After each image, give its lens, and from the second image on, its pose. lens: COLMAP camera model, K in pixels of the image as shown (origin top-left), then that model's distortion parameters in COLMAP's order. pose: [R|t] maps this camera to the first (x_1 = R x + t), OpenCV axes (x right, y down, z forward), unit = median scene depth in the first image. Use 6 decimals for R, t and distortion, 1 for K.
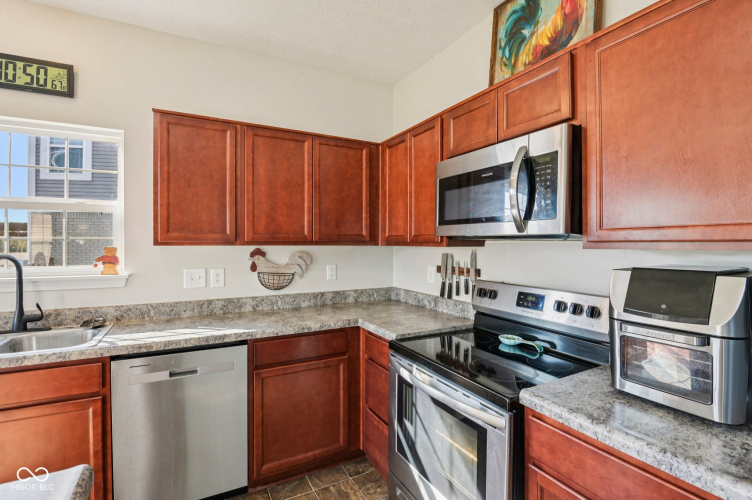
lens RADIAL K [[354.1, 0, 376.4], [0, 354.1, 241.9], [0, 0, 1]] dist [-0.021761, -0.000657]
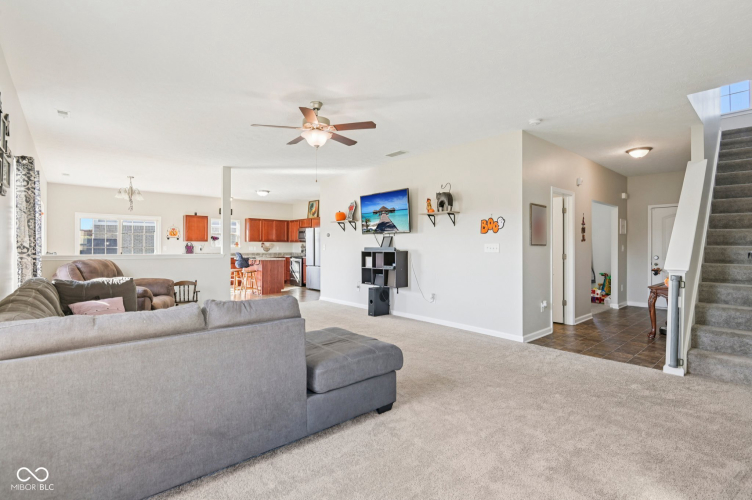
lens RADIAL K [[355.9, 0, 373.2], [0, 355.9, 250.3], [0, 0, 1]] dist [-0.002350, -0.010668]
pose [[0.977117, 0.002314, 0.212692, 0.120489], [-0.004288, 0.999952, 0.008819, 0.086784], [-0.212661, -0.009529, 0.977080, -4.782296]]
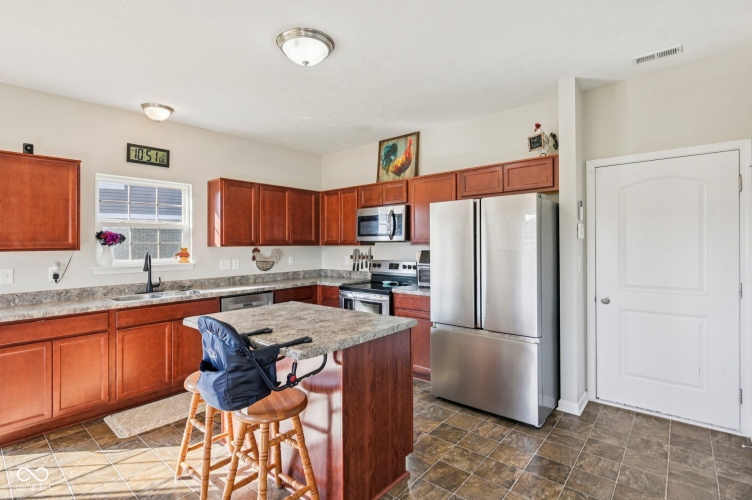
lens RADIAL K [[365.4, 0, 373.4], [0, 365.4, 242.1], [0, 0, 1]] dist [-0.003093, -0.000738]
pose [[0.935389, -0.007066, 0.353550, -0.514668], [0.007626, 0.999971, -0.000189, -0.006882], [-0.353539, 0.002872, 0.935415, -1.147992]]
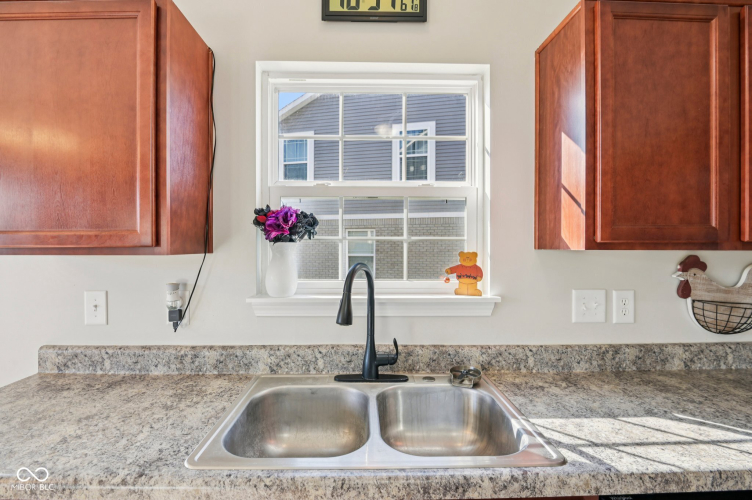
lens RADIAL K [[355.9, 0, 373.2], [0, 355.9, 250.3], [0, 0, 1]] dist [-0.002350, -0.010668]
pose [[0.888534, 0.002986, -0.458801, -0.622830], [0.000794, 0.999967, 0.008045, 0.005938], [0.458810, -0.007512, 0.888503, 0.343685]]
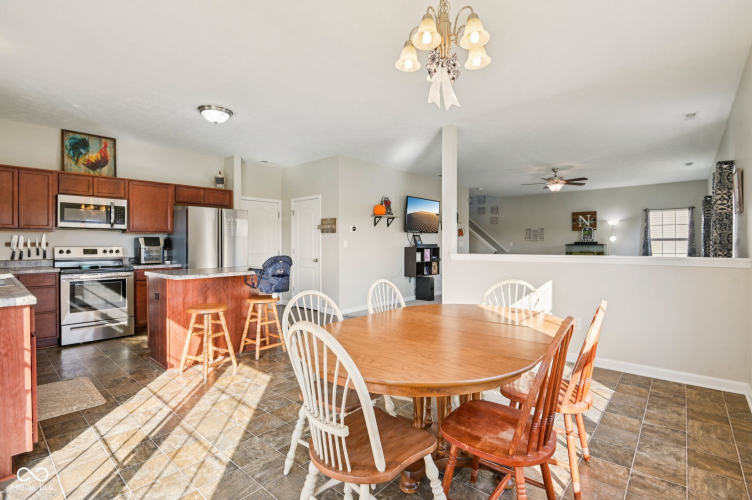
lens RADIAL K [[355.9, 0, 373.2], [0, 355.9, 250.3], [0, 0, 1]] dist [-0.002350, -0.010668]
pose [[-0.340353, -0.013469, 0.940201, -2.415548], [0.001697, 0.999887, 0.014939, 0.095886], [-0.940296, 0.006680, -0.340291, -0.129510]]
